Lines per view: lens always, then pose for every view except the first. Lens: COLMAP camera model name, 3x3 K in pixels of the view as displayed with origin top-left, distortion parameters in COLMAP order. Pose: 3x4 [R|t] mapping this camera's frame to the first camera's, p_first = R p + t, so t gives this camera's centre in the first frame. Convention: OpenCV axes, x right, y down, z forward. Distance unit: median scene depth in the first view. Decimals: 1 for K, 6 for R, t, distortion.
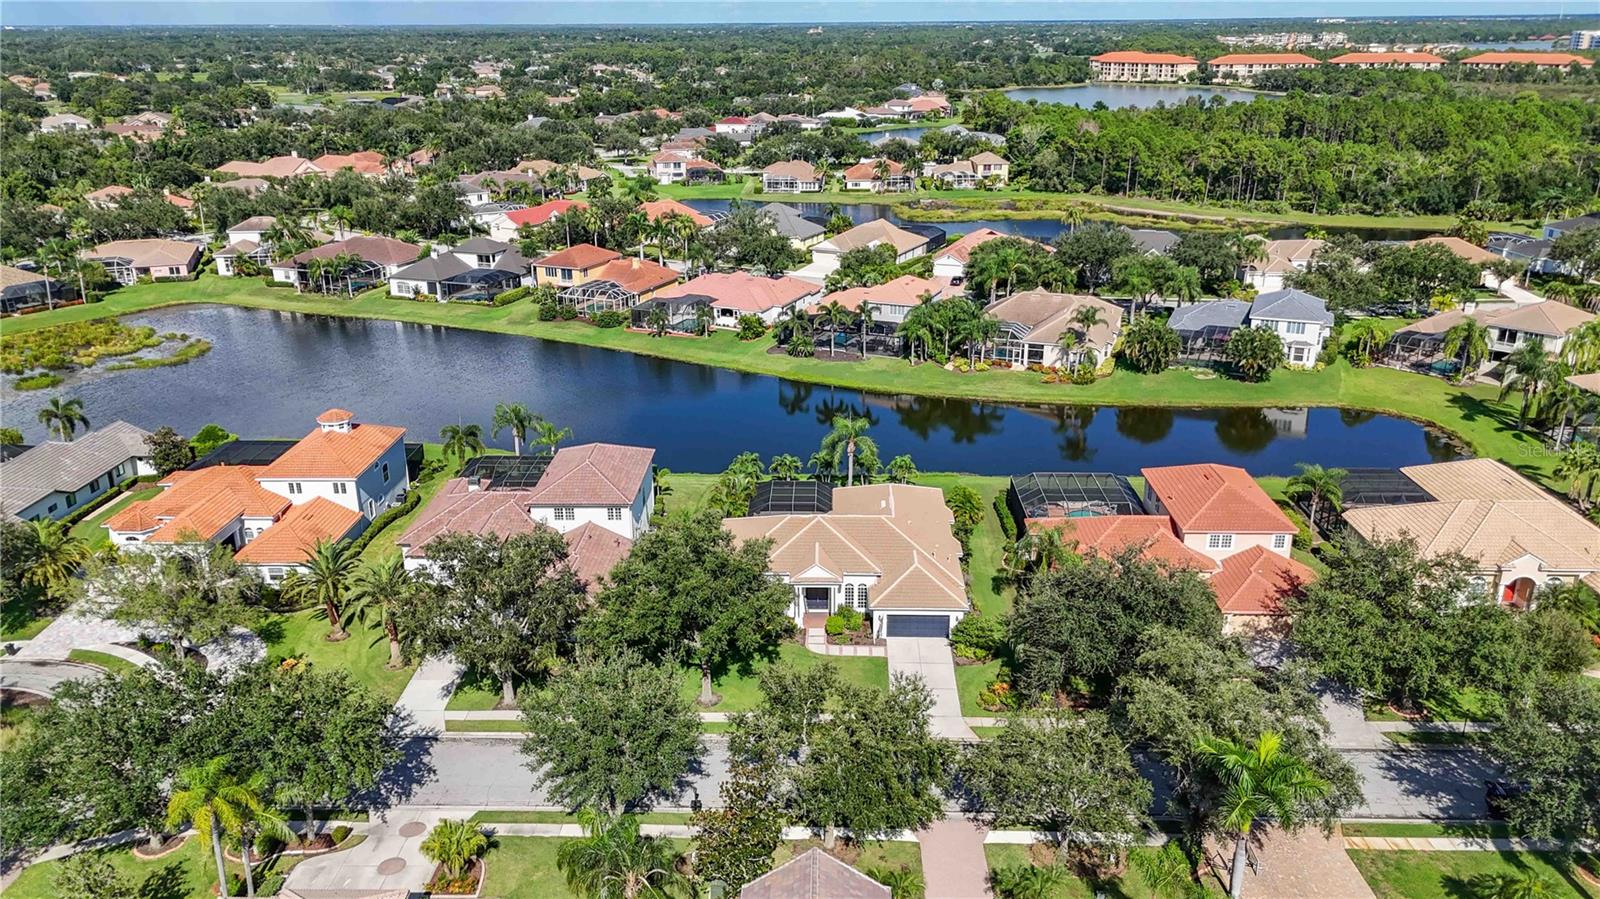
lens RADIAL K [[1166.3, 0, 796.5], [0, 1166.3, 464.6], [0, 0, 1]] dist [0.100052, -0.137413]
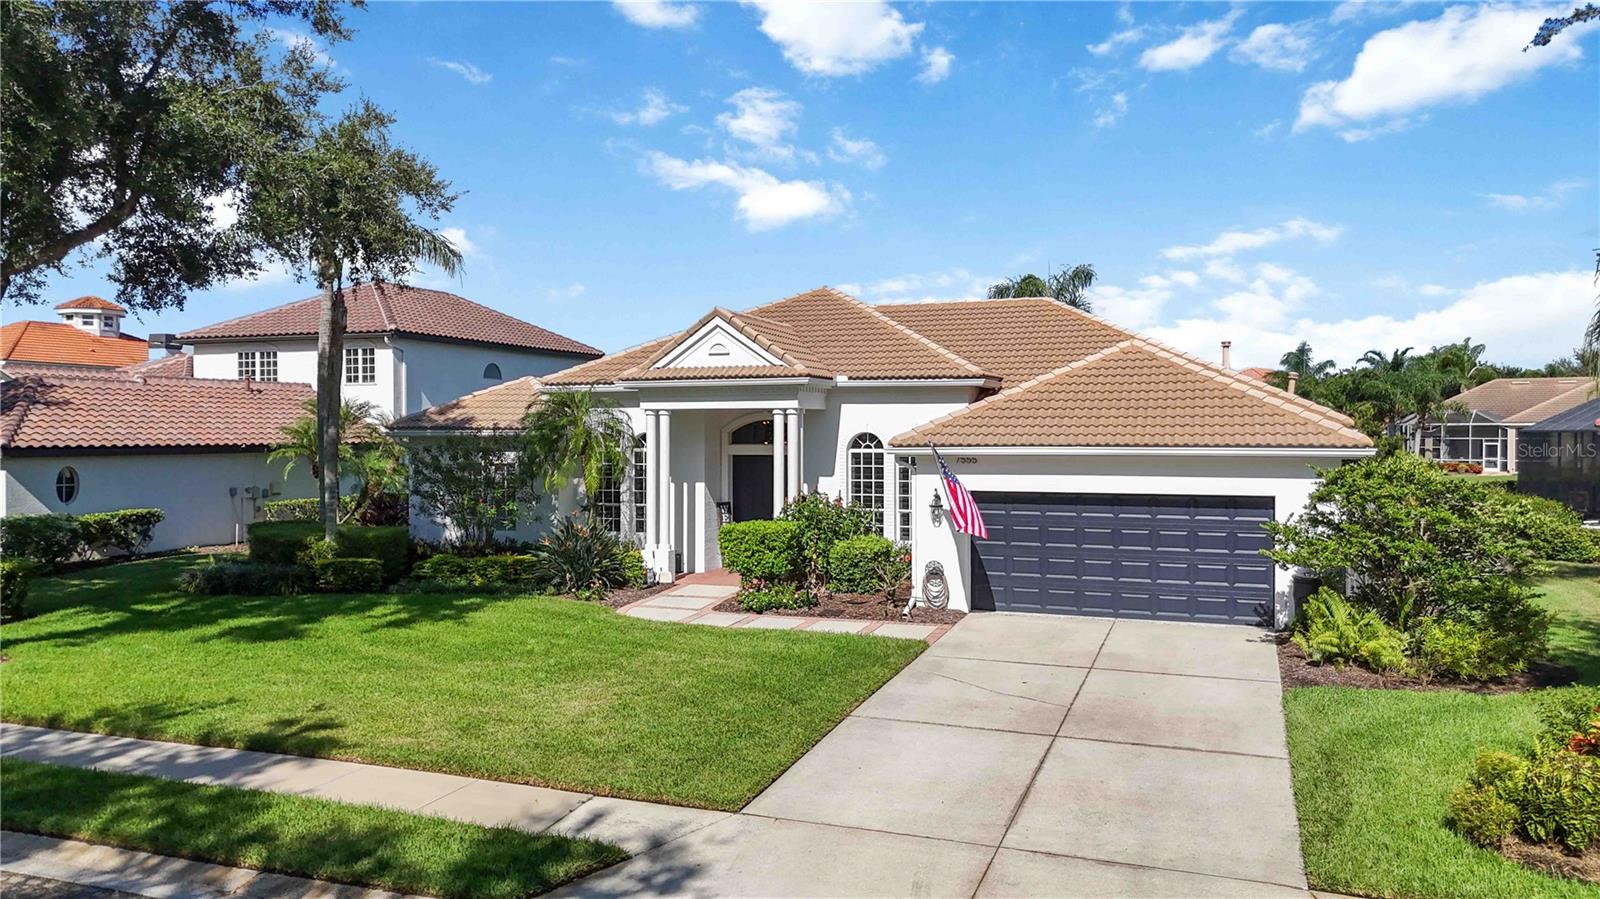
lens RADIAL K [[1174.8, 0, 800.0], [0, 1174.8, 449.5], [0, 0, 1]] dist [0.072211, -0.055720]
pose [[0.948531, 0.013505, -0.316397, 0.063360], [-0.118526, 0.941615, -0.315139, 0.105176], [0.293668, 0.336420, 0.894752, 0.423173]]
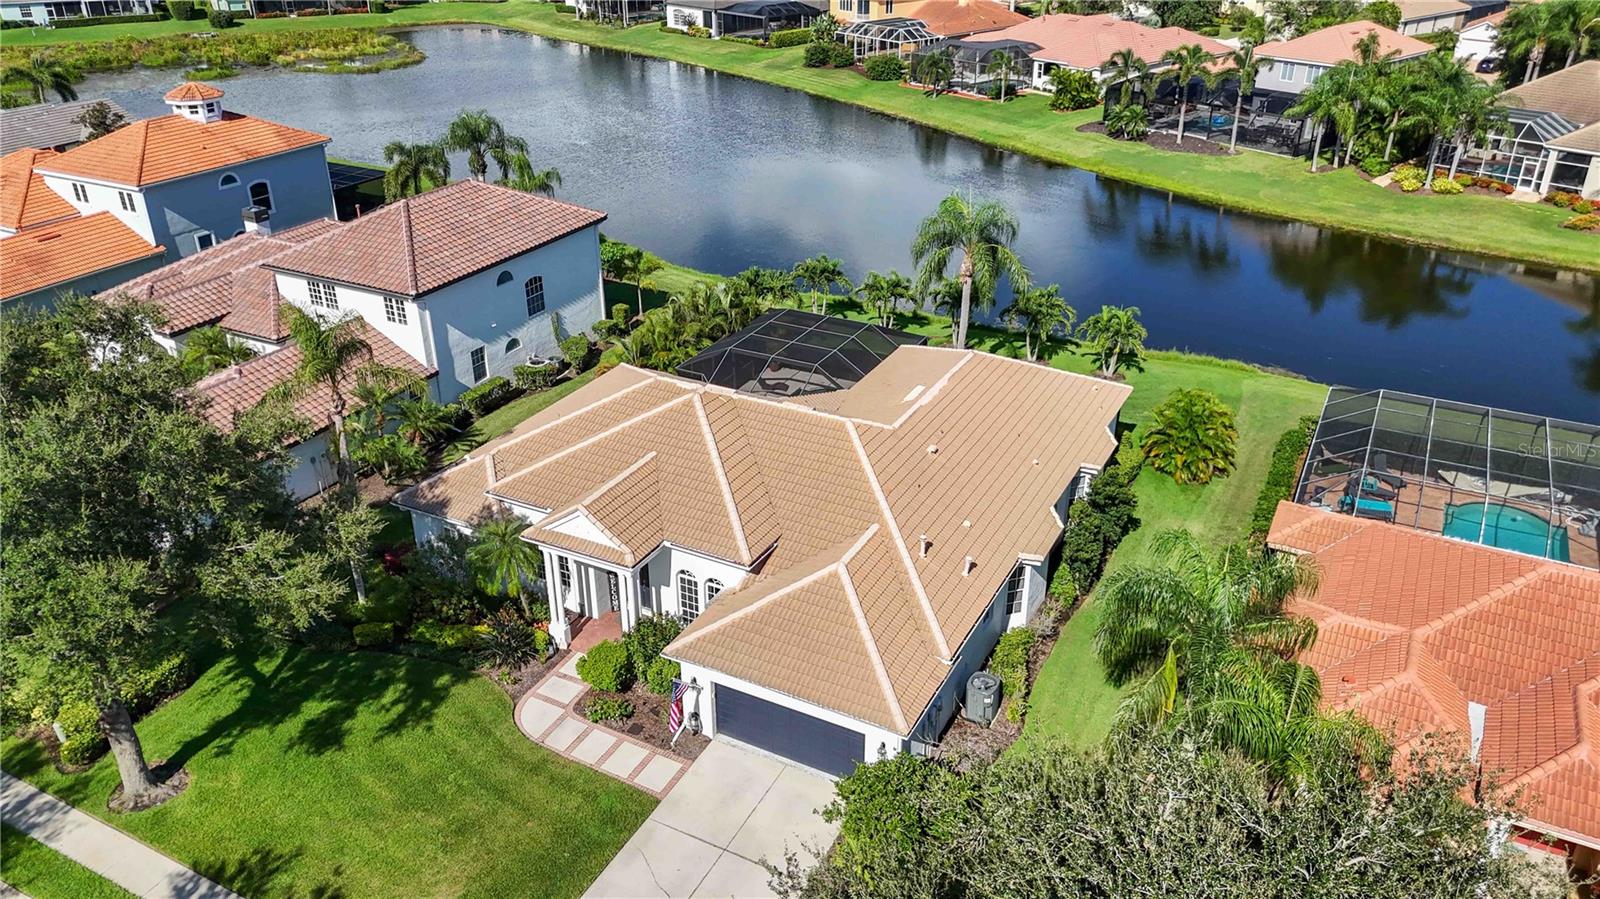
lens RADIAL K [[1179.2, 0, 800.0], [0, 1179.2, 449.5], [0, 0, 1]] dist [0.059379, -0.050960]
pose [[0.898908, 0.205037, -0.387200, 0.124698], [-0.158084, 0.975993, 0.149822, -0.001727], [0.408623, -0.073466, 0.909741, 0.364859]]
